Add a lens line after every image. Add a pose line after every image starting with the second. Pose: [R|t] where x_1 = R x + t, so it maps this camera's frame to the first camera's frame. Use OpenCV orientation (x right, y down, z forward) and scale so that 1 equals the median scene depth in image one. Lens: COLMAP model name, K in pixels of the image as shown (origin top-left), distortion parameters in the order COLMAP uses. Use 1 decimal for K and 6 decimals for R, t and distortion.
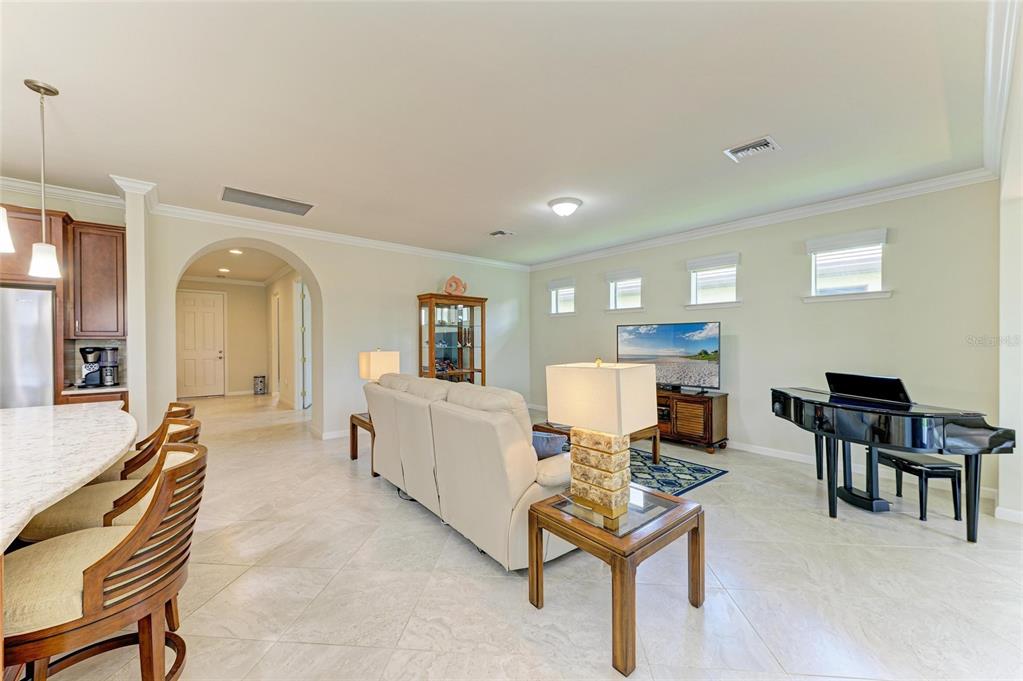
lens RADIAL K [[386.2, 0, 514.5], [0, 386.2, 343.2], [0, 0, 1]] dist [-0.000666, -0.000281]
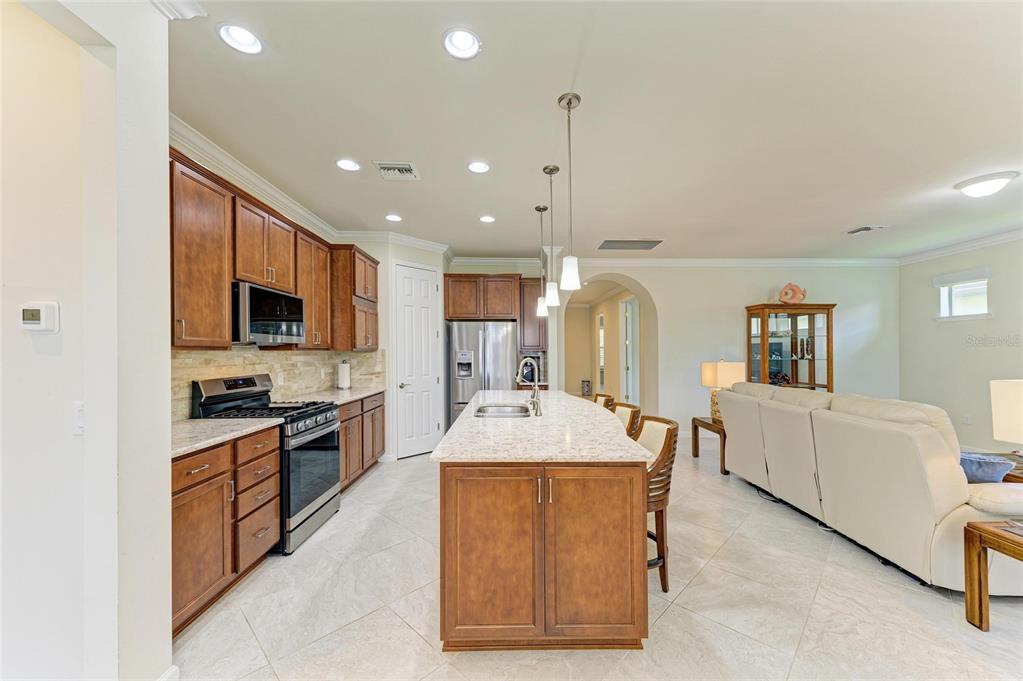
lens RADIAL K [[388.5, 0, 512.9], [0, 388.5, 351.0], [0, 0, 1]] dist [0.010223, -0.004798]
pose [[0.767090, -0.000214, -0.641540, -0.100448], [-0.005175, 0.999965, -0.006522, 0.000559], [0.641519, 0.008323, 0.767062, -0.238267]]
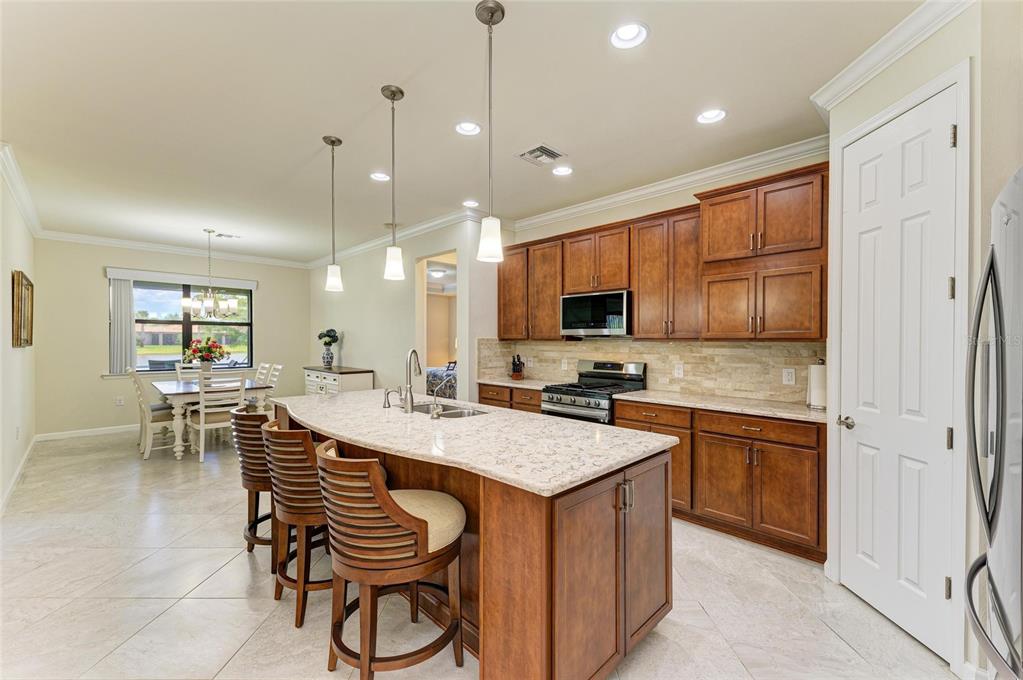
lens RADIAL K [[422.4, 0, 507.5], [0, 422.4, 345.7], [0, 0, 1]] dist [0.023290, -0.007079]
pose [[-0.998418, -0.003884, -0.056094, -0.647831], [-0.004923, 0.999819, 0.018403, -0.009378], [0.056012, 0.018650, -0.998256, 0.995410]]
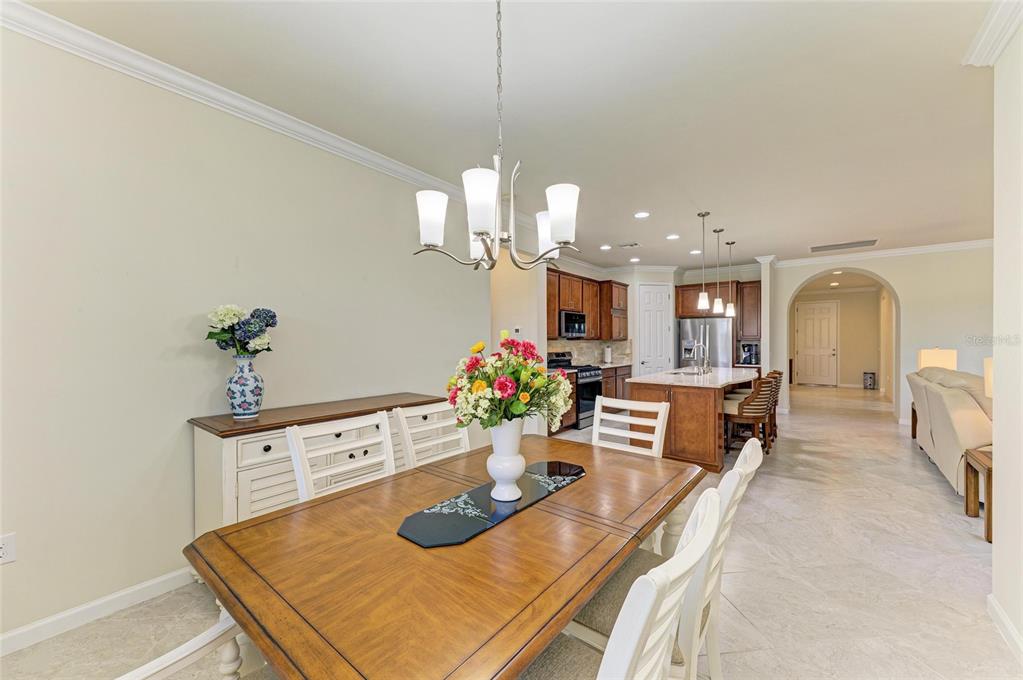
lens RADIAL K [[392.6, 0, 519.4], [0, 392.6, 346.2], [0, 0, 1]] dist [0.021221, -0.008431]
pose [[0.200828, 0.012676, -0.979544, 0.586897], [-0.005466, 0.999915, 0.011819, 0.003777], [0.979611, 0.002981, 0.200881, -0.492540]]
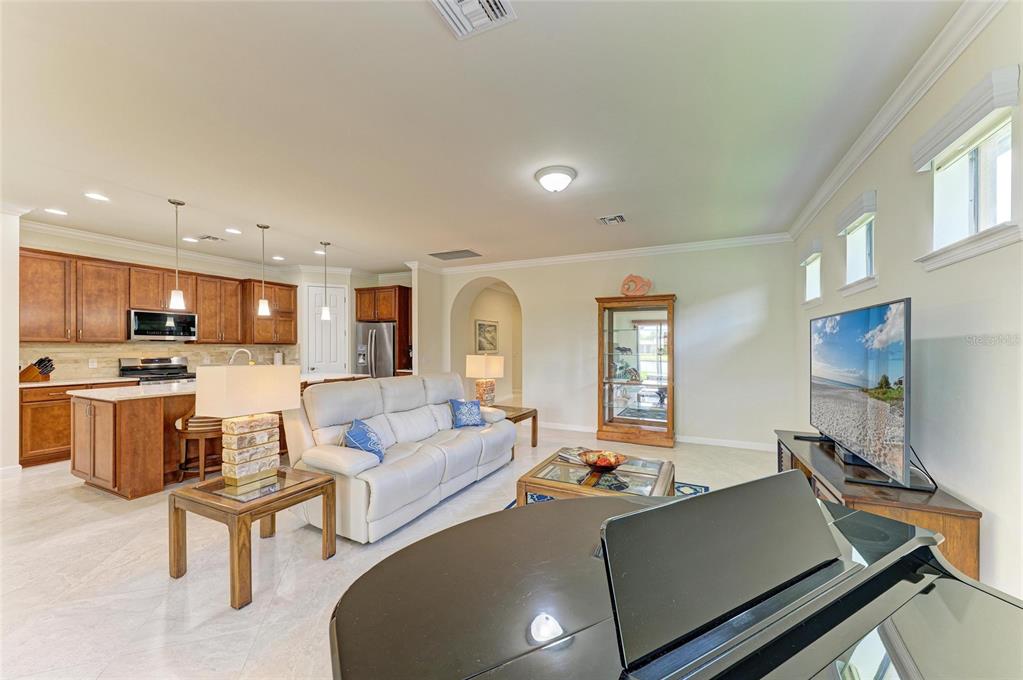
lens RADIAL K [[378.8, 0, 525.2], [0, 378.8, 346.9], [0, 0, 1]] dist [0.007152, -0.004907]
pose [[0.411495, 0.005074, -0.911398, 0.814266], [-0.011995, 0.999928, 0.000151, -0.007858], [0.911333, 0.010871, 0.411526, 0.626815]]
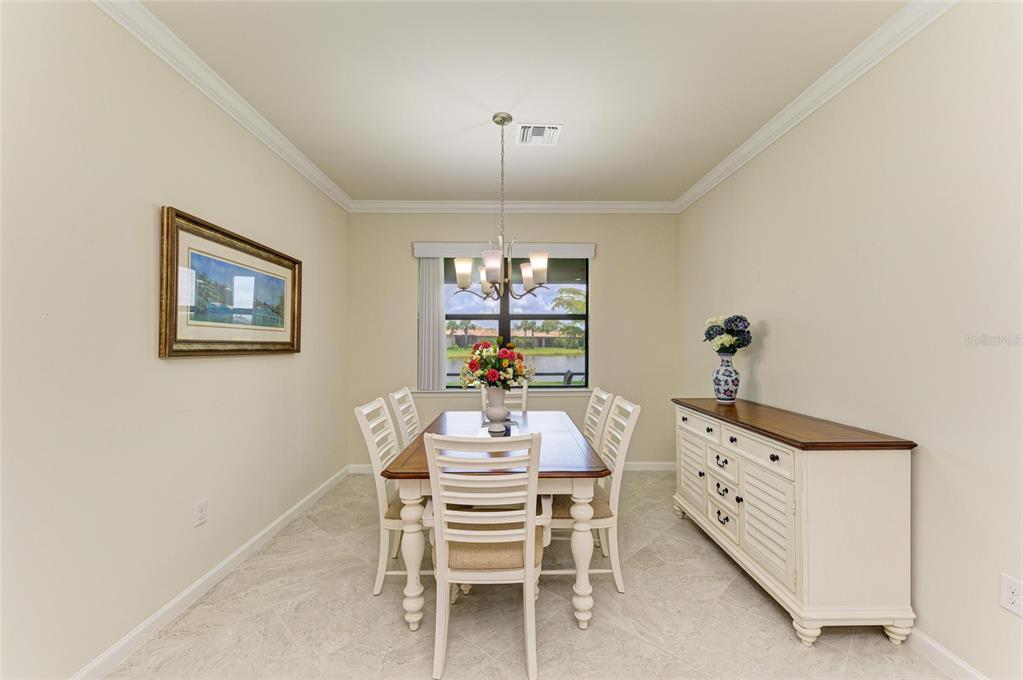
lens RADIAL K [[421.4, 0, 518.8], [0, 421.4, 347.3], [0, 0, 1]] dist [0.017661, -0.007146]
pose [[-0.771354, -0.006485, 0.636373, -0.210808], [0.005082, 0.999853, 0.016349, -0.001427], [-0.636386, 0.015845, -0.771208, 0.059116]]
